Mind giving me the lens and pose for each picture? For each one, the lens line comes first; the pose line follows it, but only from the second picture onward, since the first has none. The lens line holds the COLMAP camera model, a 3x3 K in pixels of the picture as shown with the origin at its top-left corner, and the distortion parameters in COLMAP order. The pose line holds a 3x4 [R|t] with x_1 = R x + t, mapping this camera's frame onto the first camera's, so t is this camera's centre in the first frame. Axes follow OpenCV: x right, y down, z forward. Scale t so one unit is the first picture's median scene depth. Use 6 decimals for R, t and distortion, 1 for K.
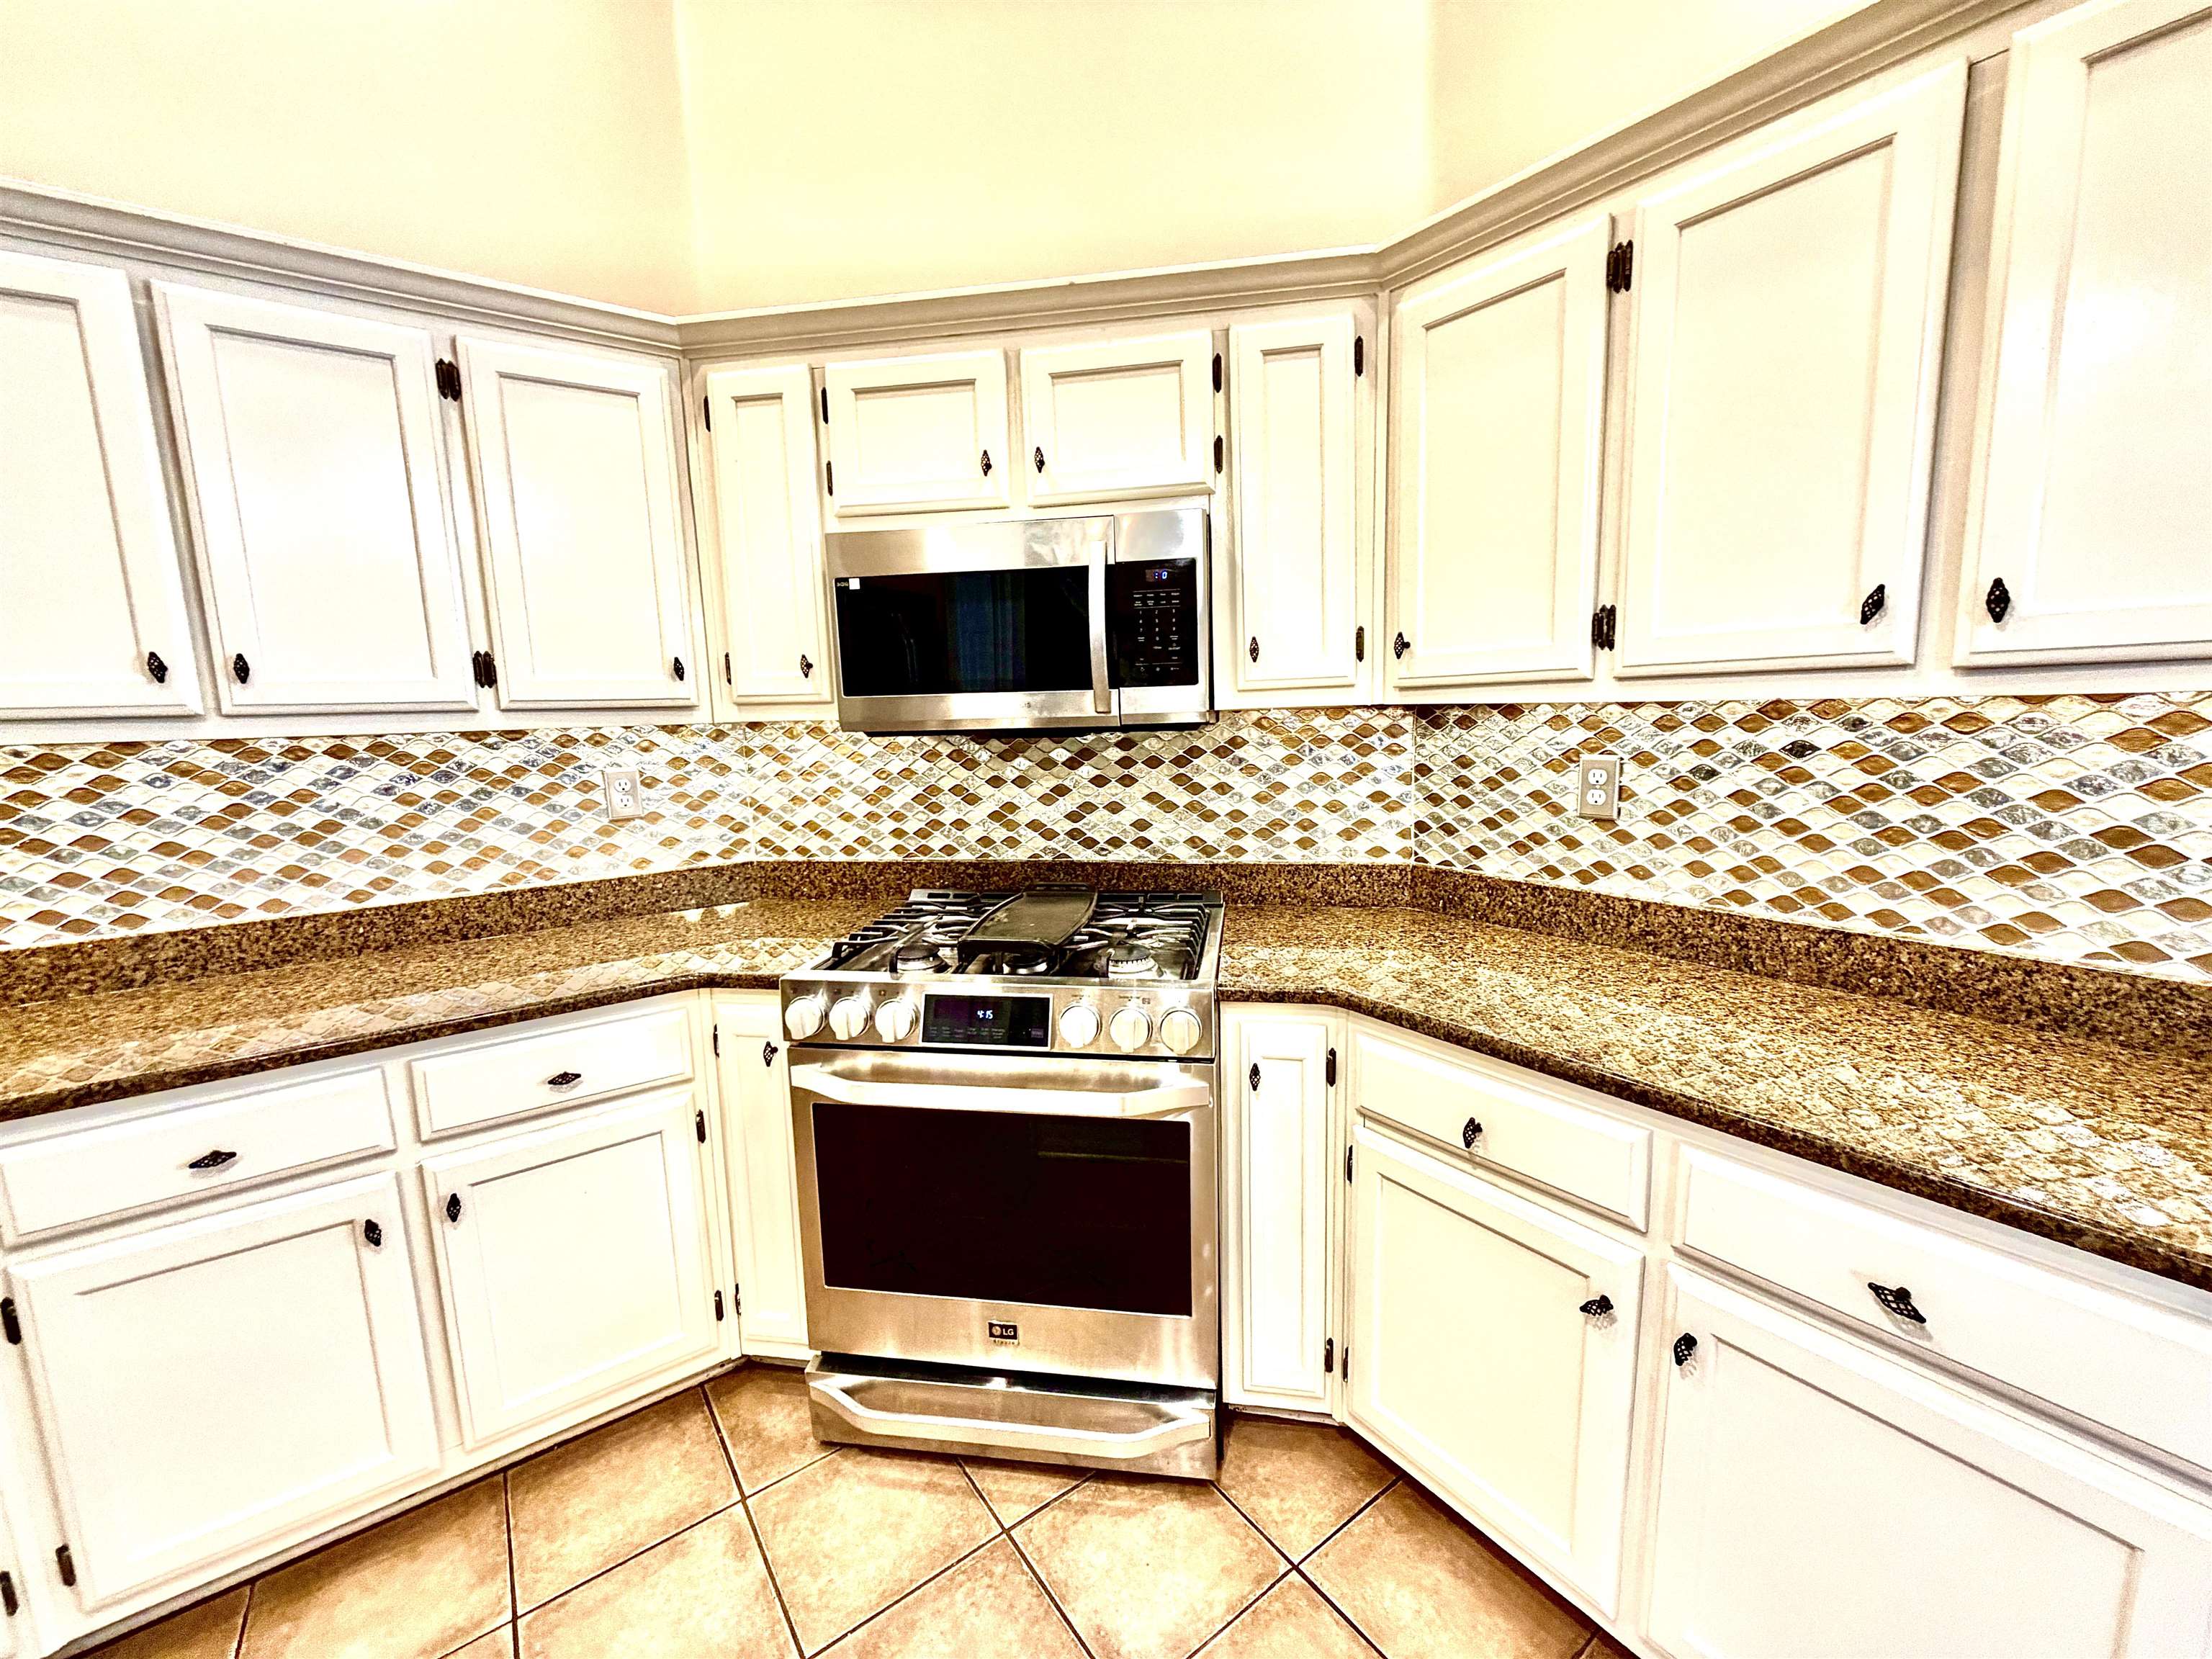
lens RADIAL K [[882.0, 0, 1111.7], [0, 882.0, 829.6], [0, 0, 1]] dist [0.000682, -0.000090]
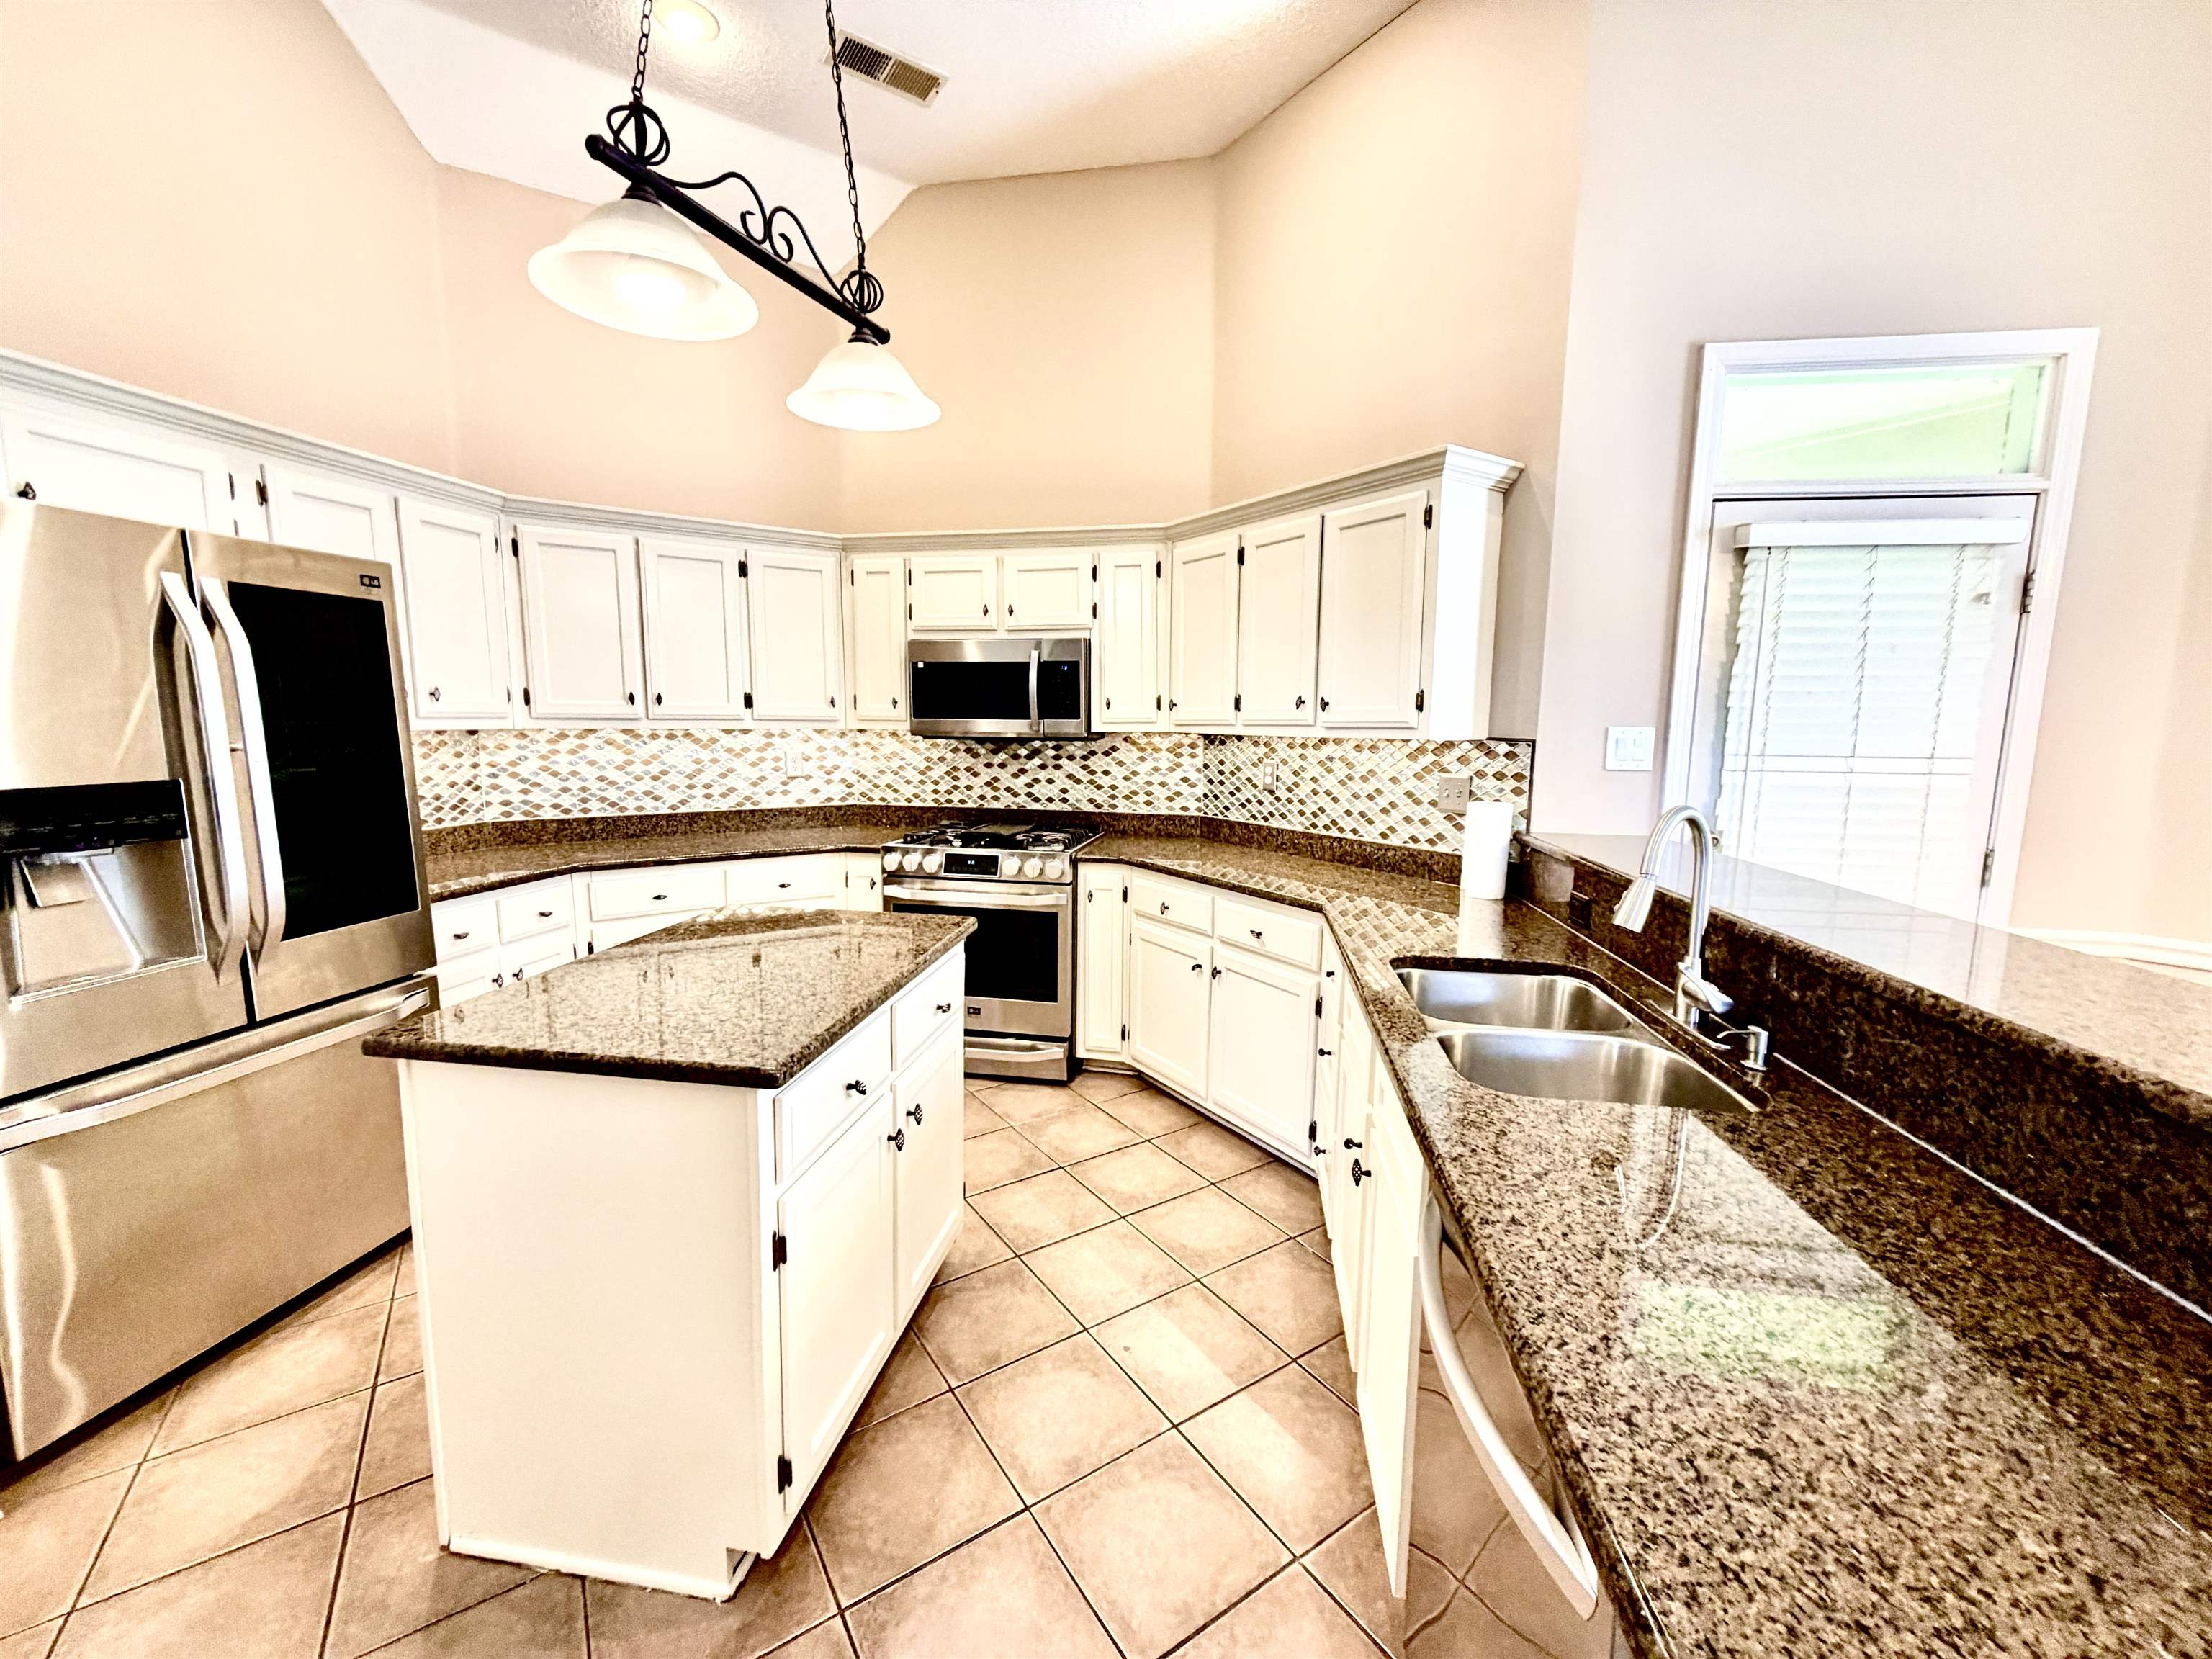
lens RADIAL K [[882.0, 0, 1111.7], [0, 882.0, 829.6], [0, 0, 1]] dist [0.000682, -0.000090]
pose [[0.998540, 0.040029, -0.036263, 0.229212], [-0.040552, 0.999082, -0.013798, 0.109892], [0.035677, 0.015249, 0.999247, -0.970320]]
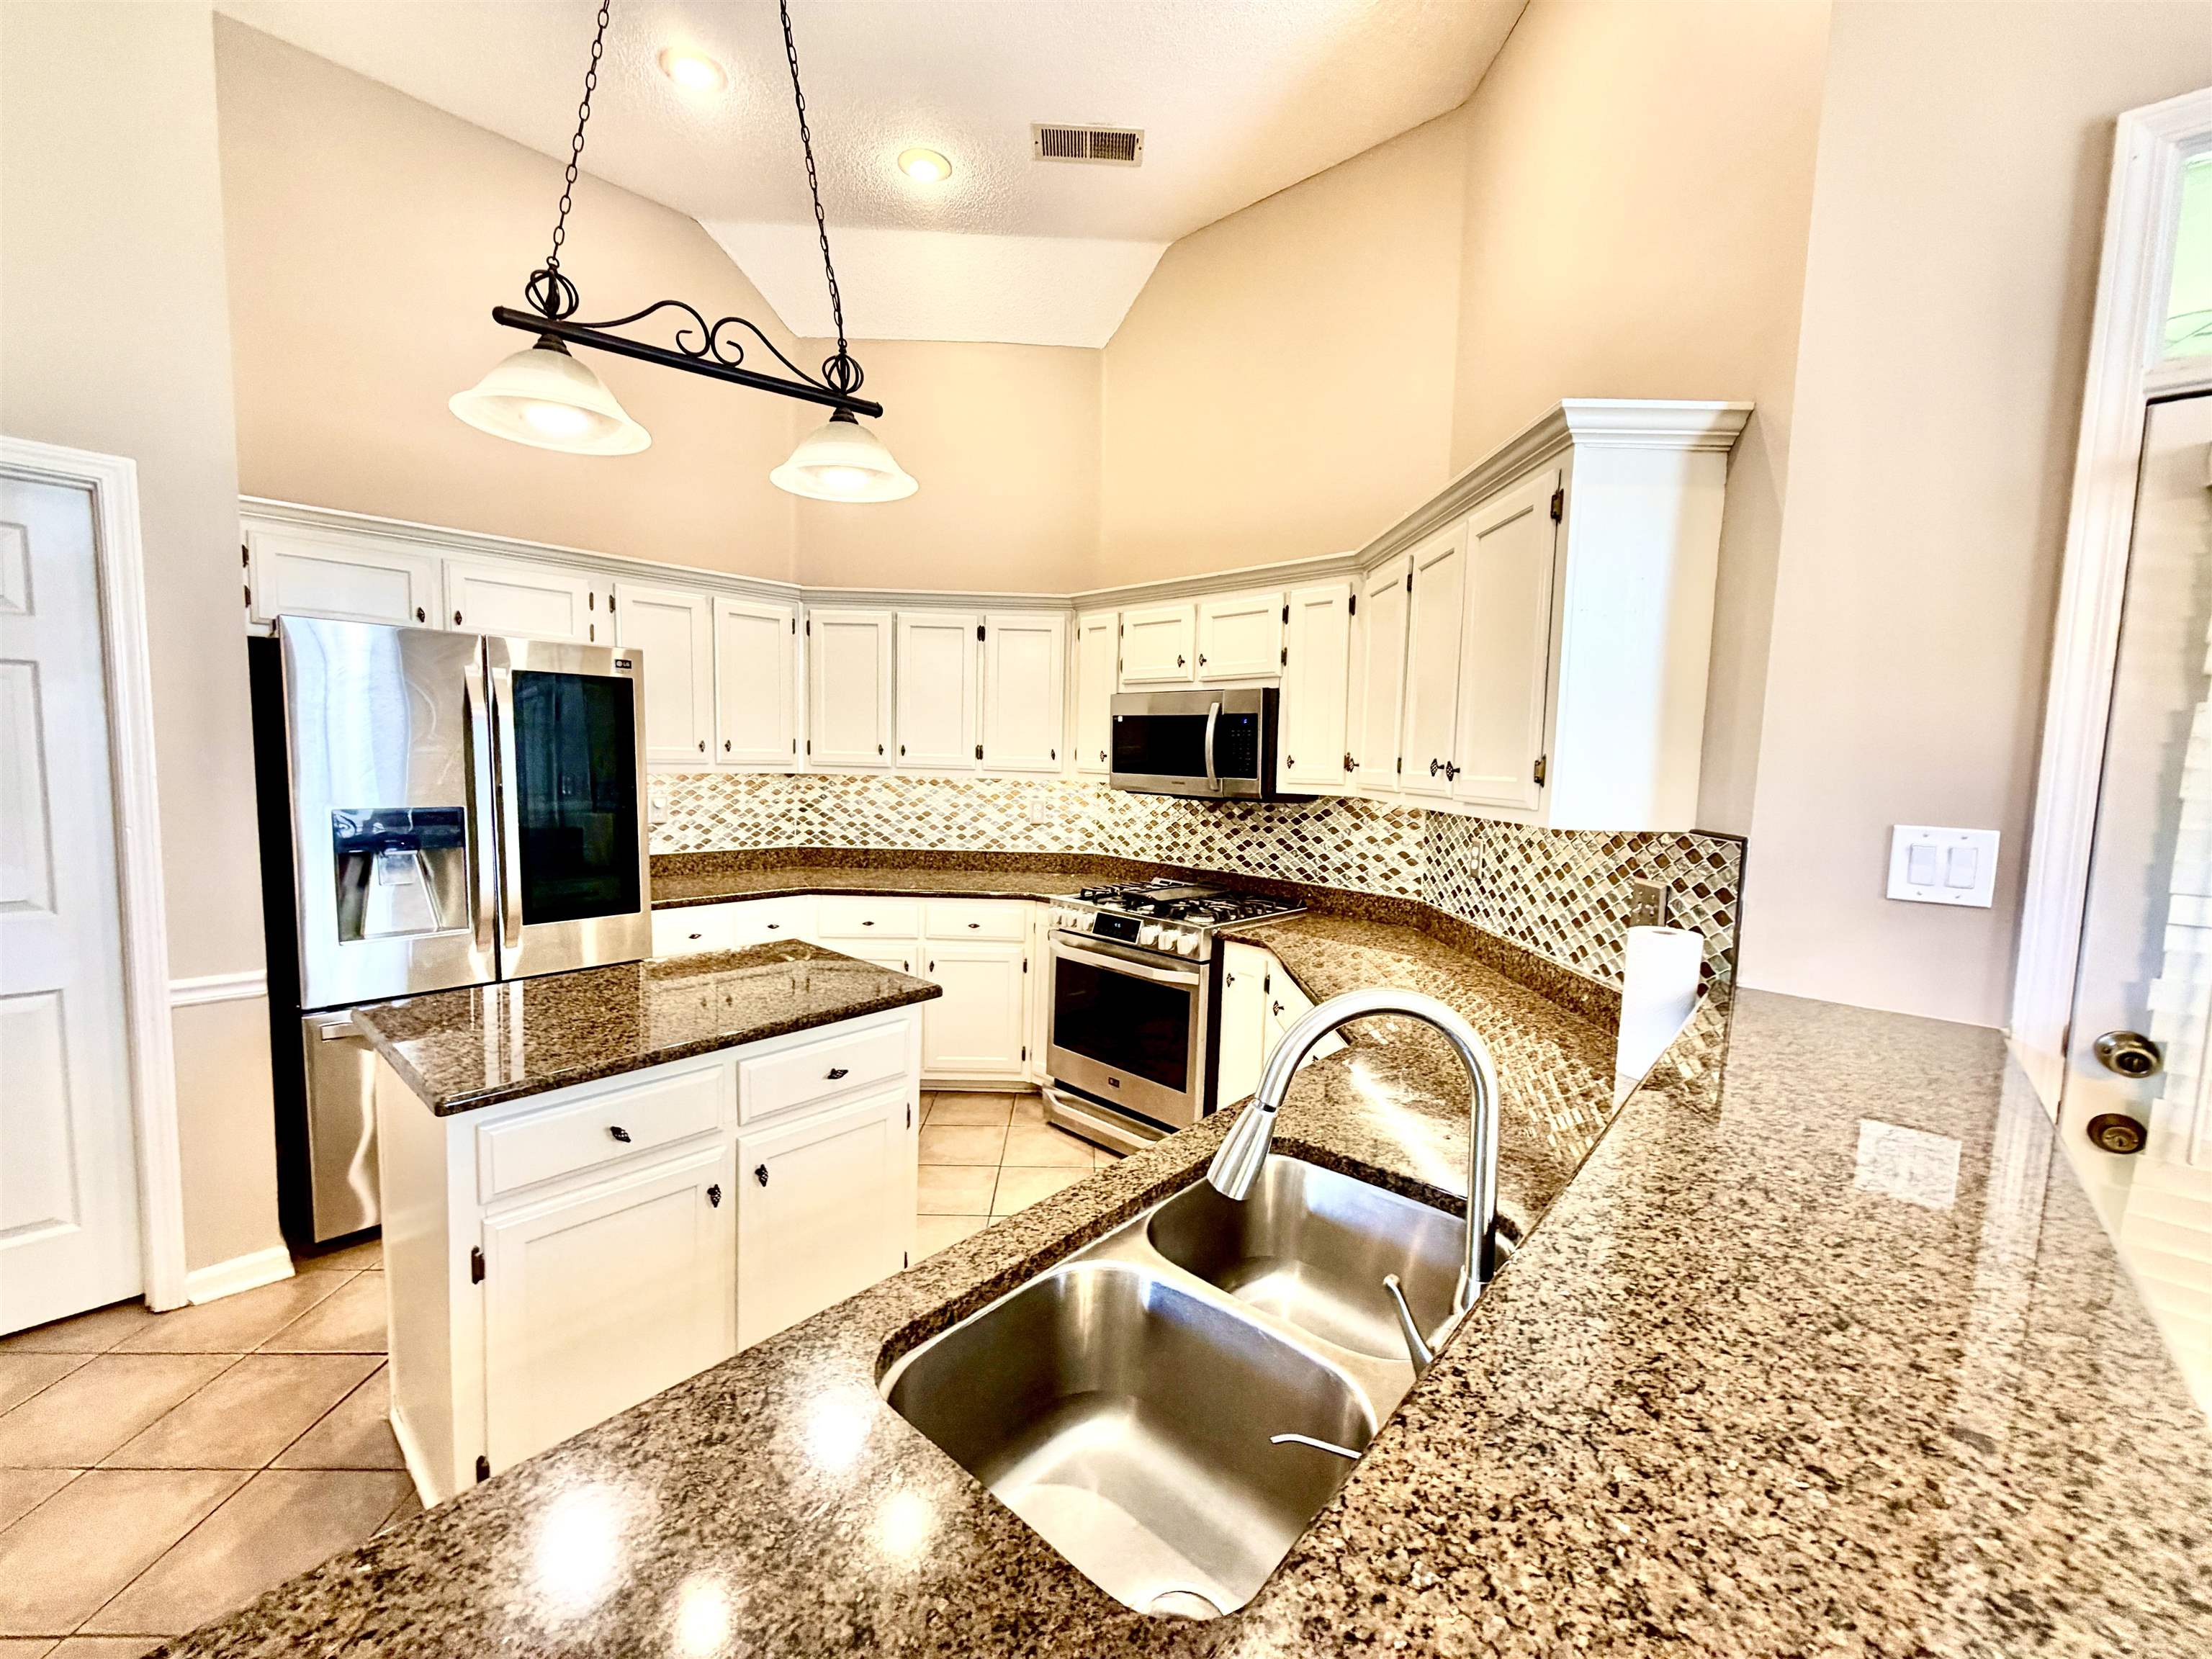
lens RADIAL K [[882.0, 0, 1111.7], [0, 882.0, 829.6], [0, 0, 1]] dist [0.000682, -0.000090]
pose [[0.817282, 0.098338, -0.567785, 0.808668], [-0.129142, 0.991525, -0.014162, 0.007735], [0.561580, 0.084900, 0.823055, -0.620671]]
